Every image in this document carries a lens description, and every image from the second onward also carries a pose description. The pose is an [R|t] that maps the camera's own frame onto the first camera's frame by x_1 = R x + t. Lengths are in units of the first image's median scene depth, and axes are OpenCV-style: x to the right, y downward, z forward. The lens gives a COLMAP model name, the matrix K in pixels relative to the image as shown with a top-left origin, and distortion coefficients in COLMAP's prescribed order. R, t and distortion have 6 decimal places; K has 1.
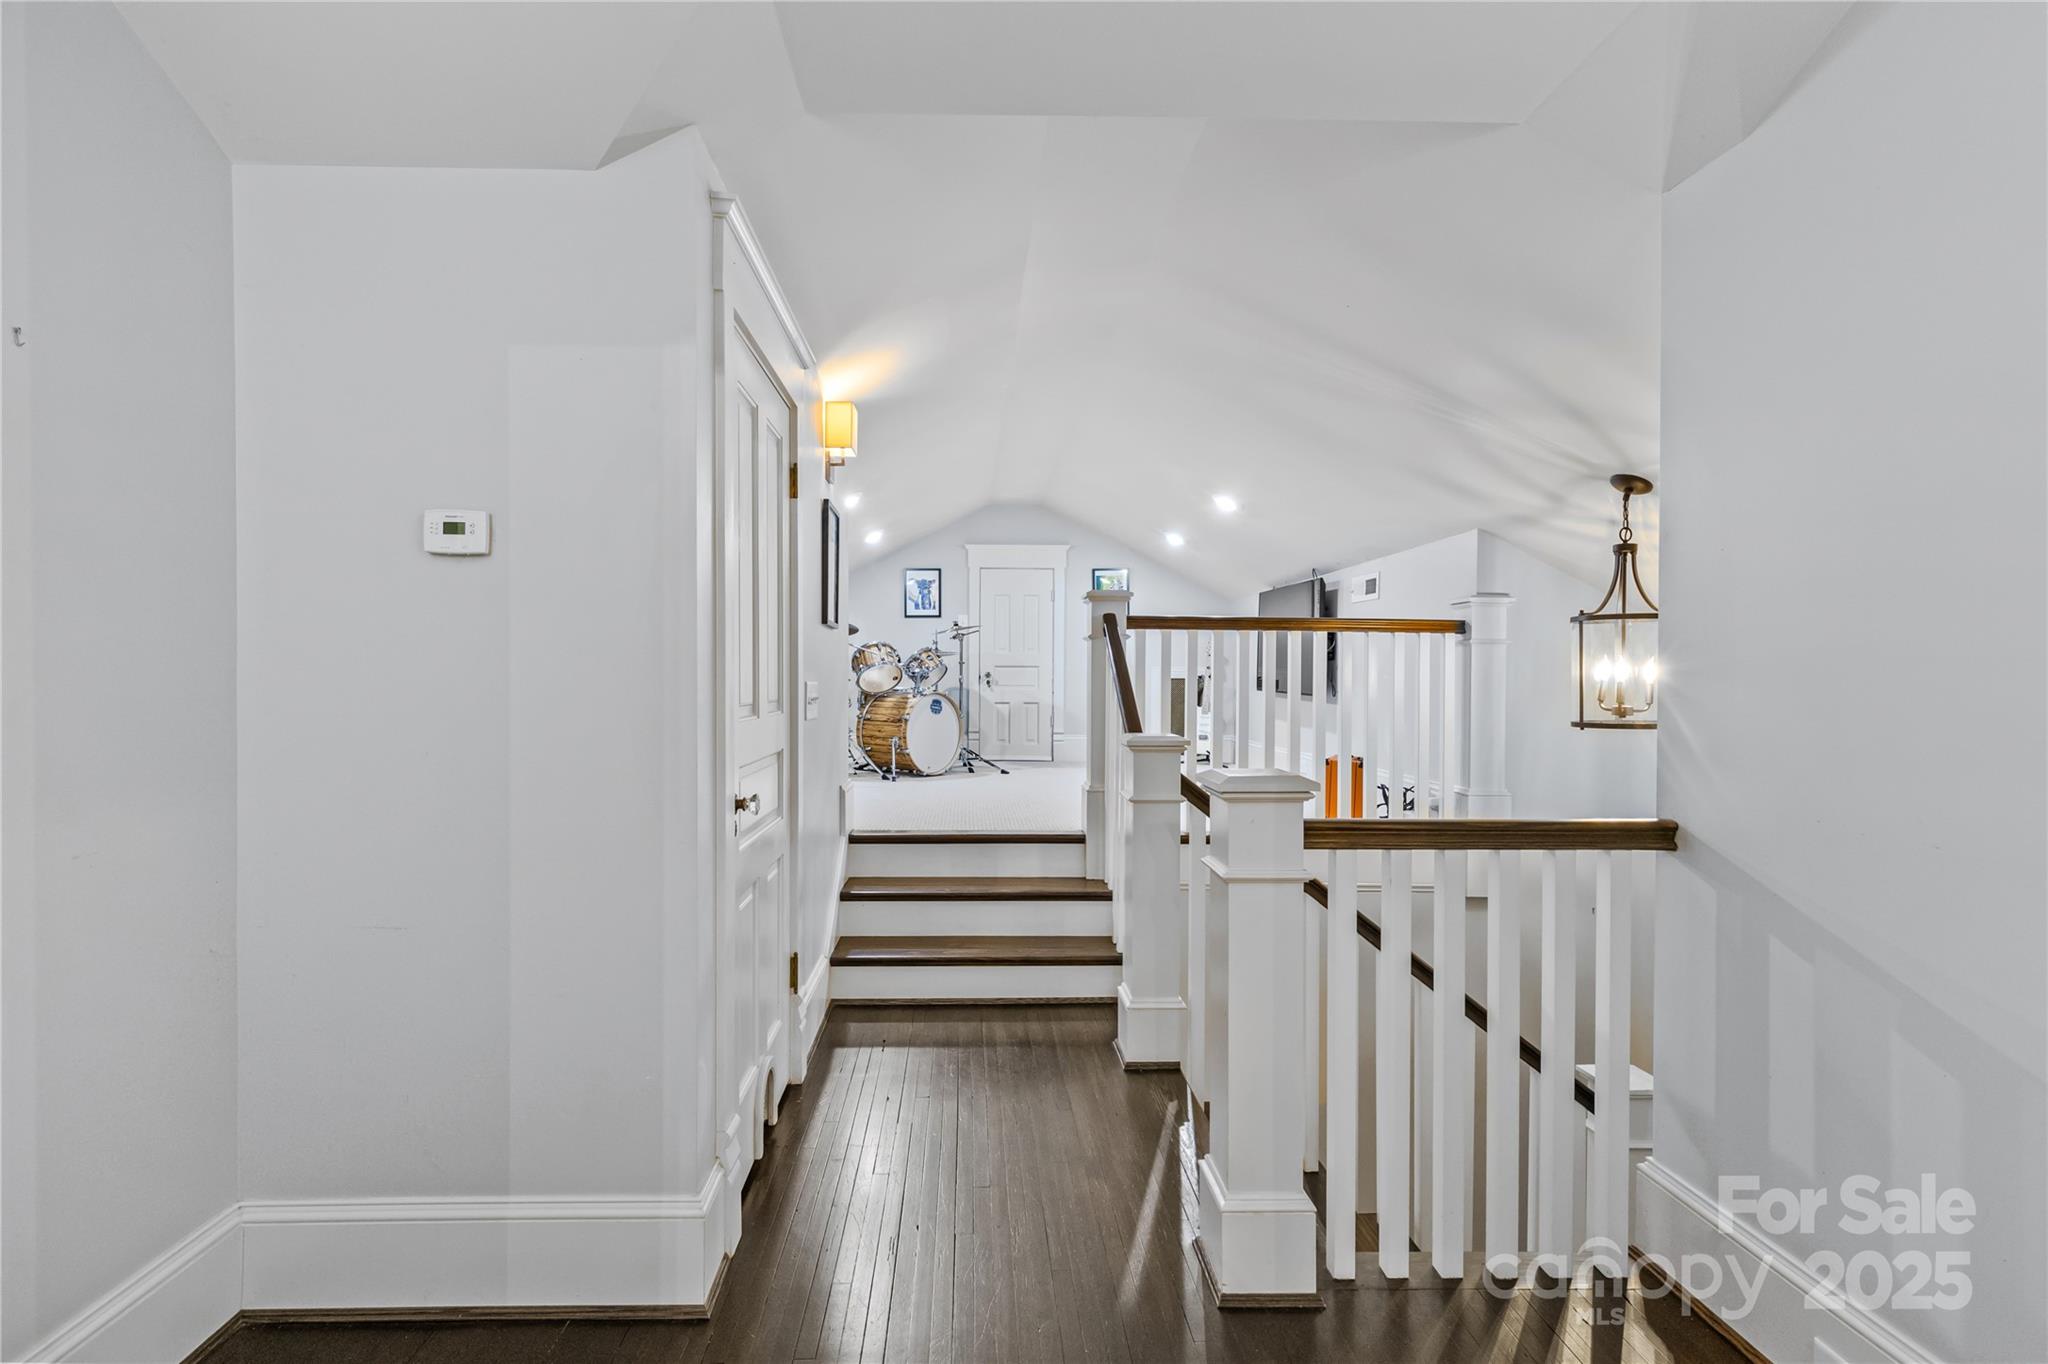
lens RADIAL K [[913.3, 0, 1014.8], [0, 913.3, 679.7], [0, 0, 1]] dist [0.000766, -0.000622]
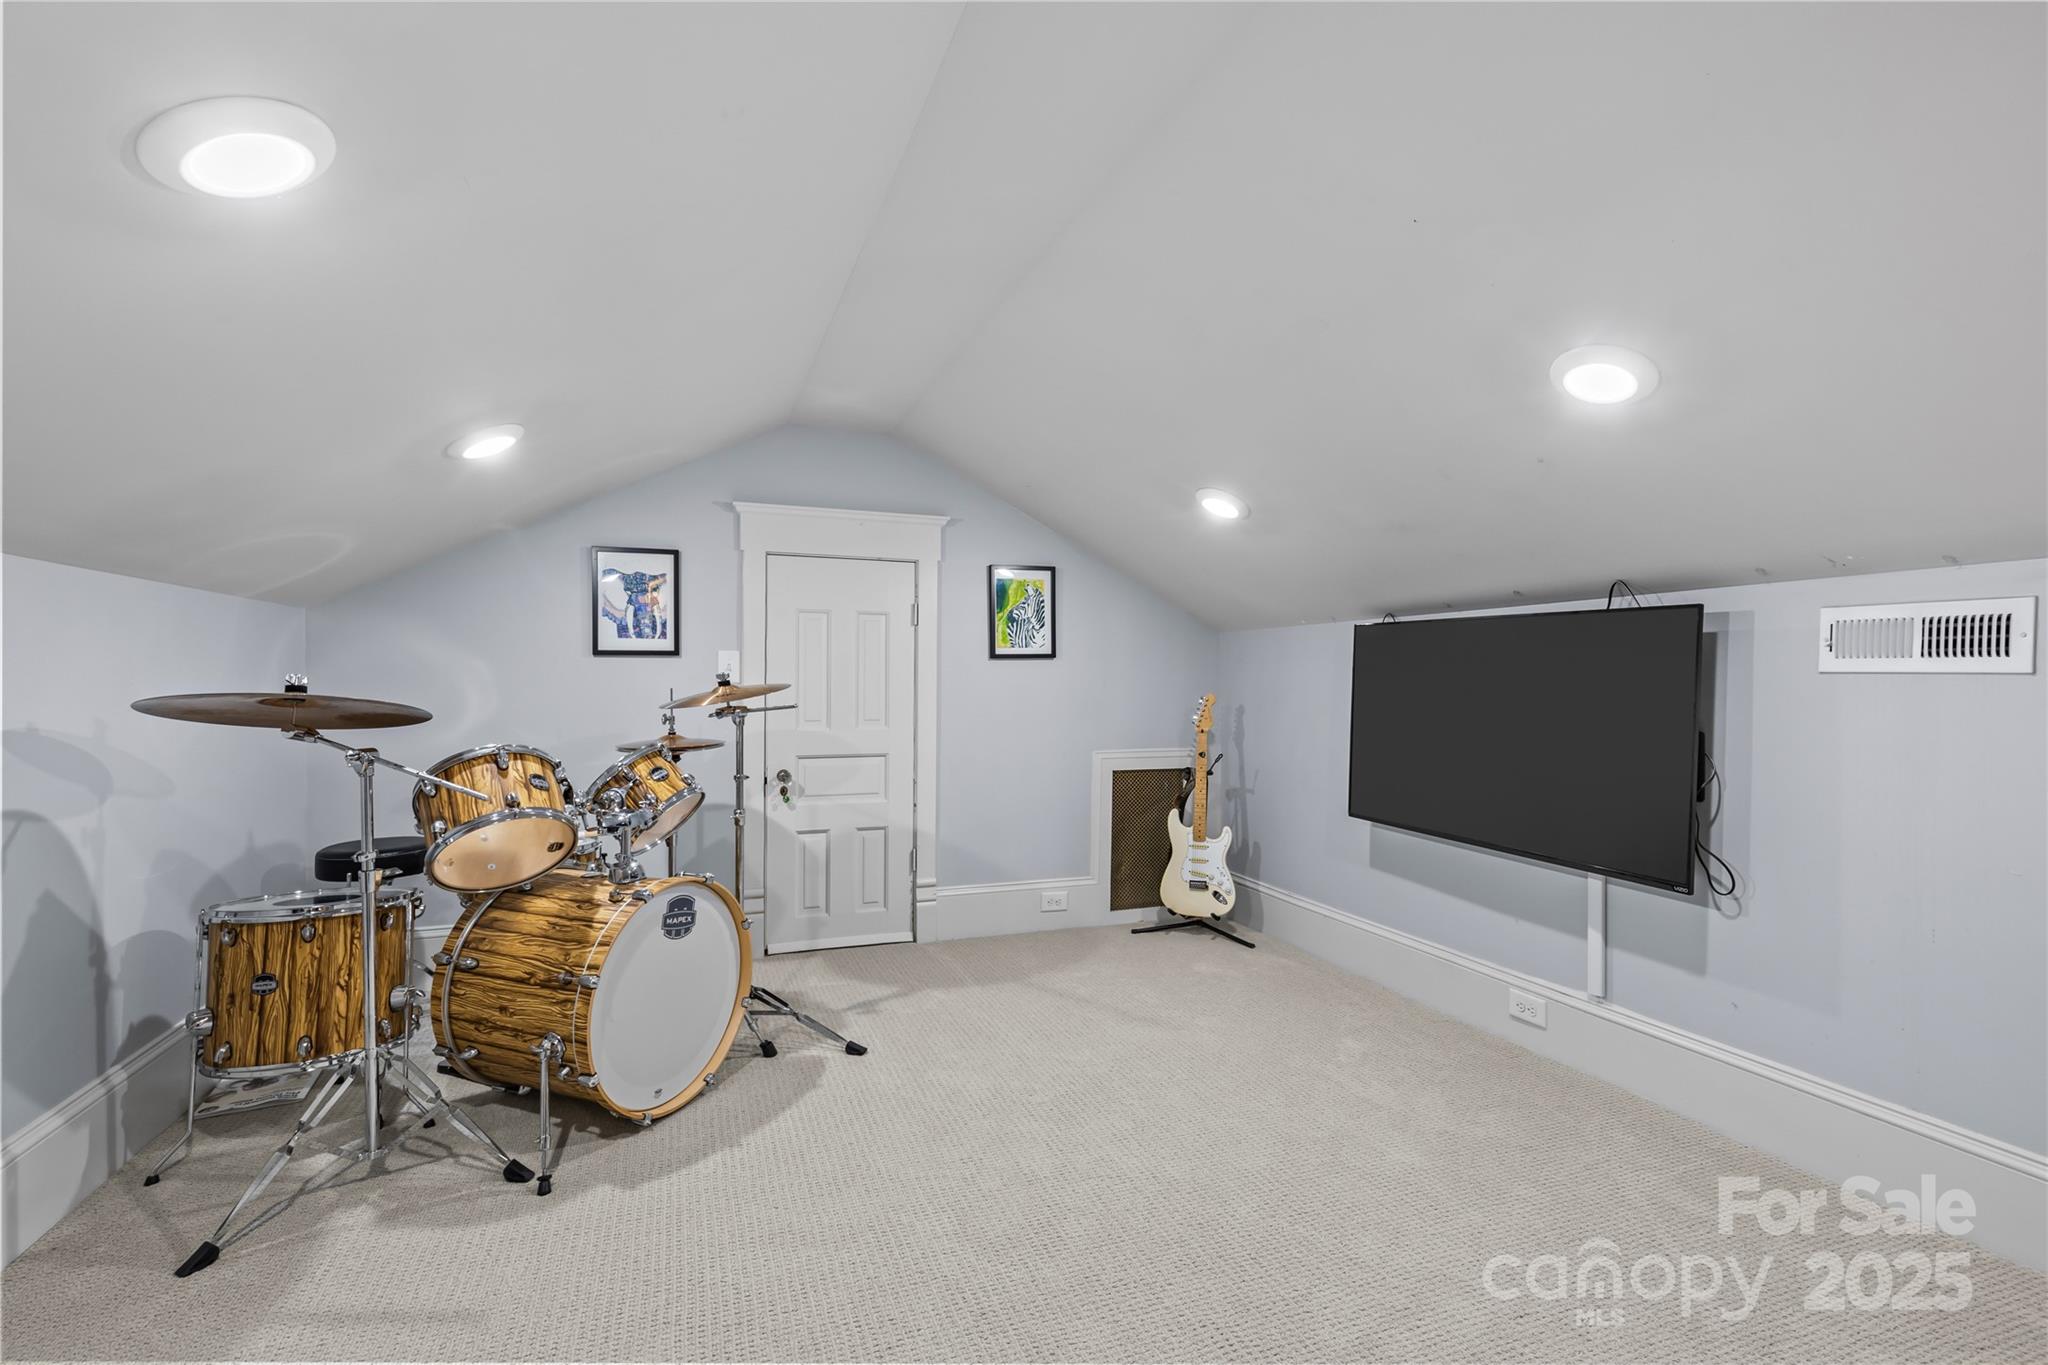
lens RADIAL K [[913.3, 0, 1028.3], [0, 913.3, 683.2], [0, 0, 1]] dist [0.000766, -0.000622]
pose [[0.952237, 0.000458, 0.305360, -0.060221], [0.000217, 0.999998, -0.002175, -0.059539], [-0.305361, 0.002138, 0.952234, 0.564881]]
